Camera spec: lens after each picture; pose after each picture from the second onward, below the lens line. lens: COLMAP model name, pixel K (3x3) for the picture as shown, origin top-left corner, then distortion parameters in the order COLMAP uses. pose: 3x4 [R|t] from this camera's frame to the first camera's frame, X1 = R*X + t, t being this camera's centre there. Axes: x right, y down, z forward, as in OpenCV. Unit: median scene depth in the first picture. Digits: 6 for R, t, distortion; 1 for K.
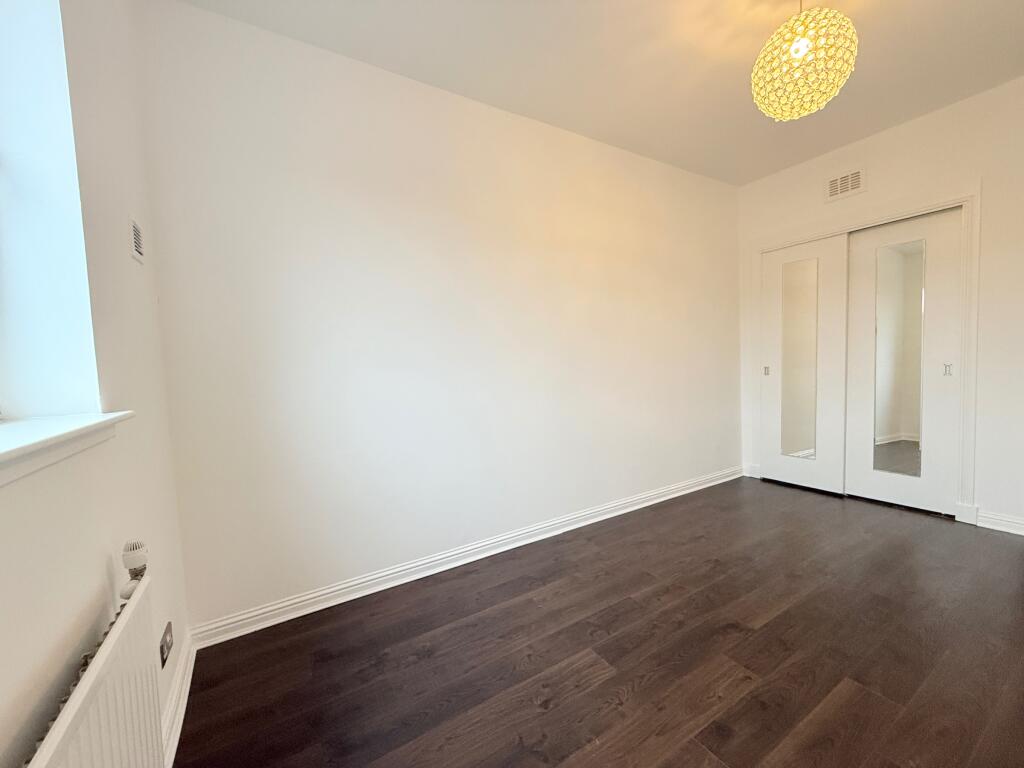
lens RADIAL K [[407.5, 0, 512.0], [0, 407.5, 384.0], [0, 0, 1]] dist [0.001057, 0.000308]
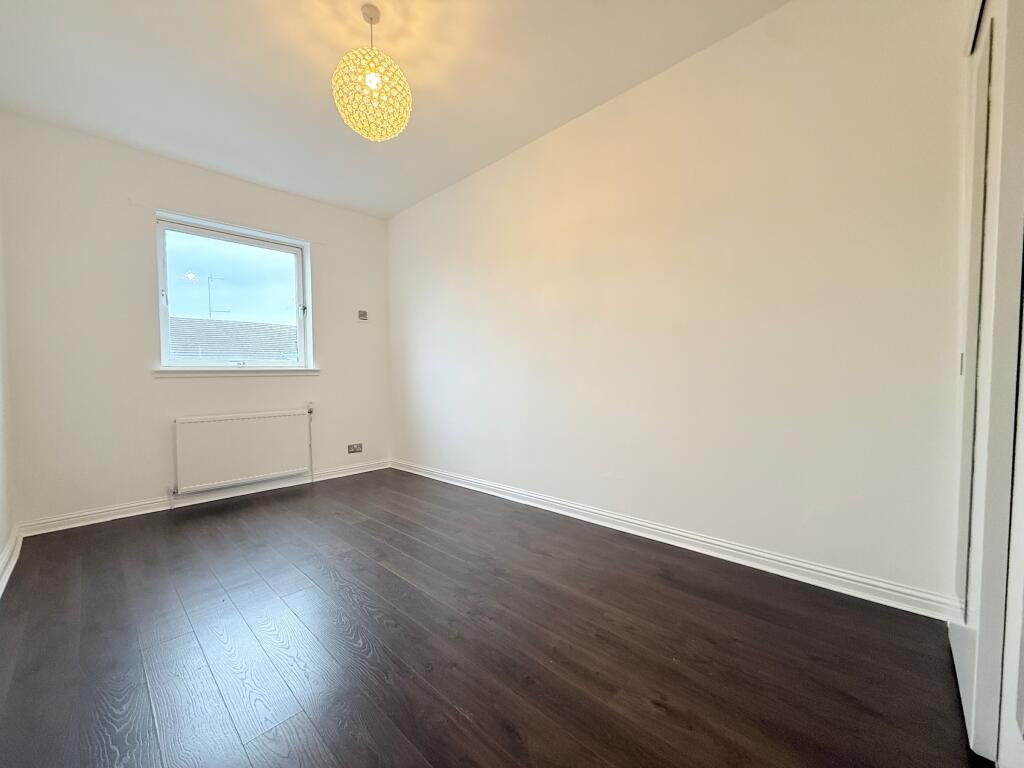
lens RADIAL K [[407.5, 0, 512.0], [0, 407.5, 384.0], [0, 0, 1]] dist [0.001057, 0.000308]
pose [[0.259179, 0.060944, -0.963905, 1.757129], [-0.036511, 0.997912, 0.053276, -0.039839], [0.965139, 0.021385, 0.260863, 0.976536]]
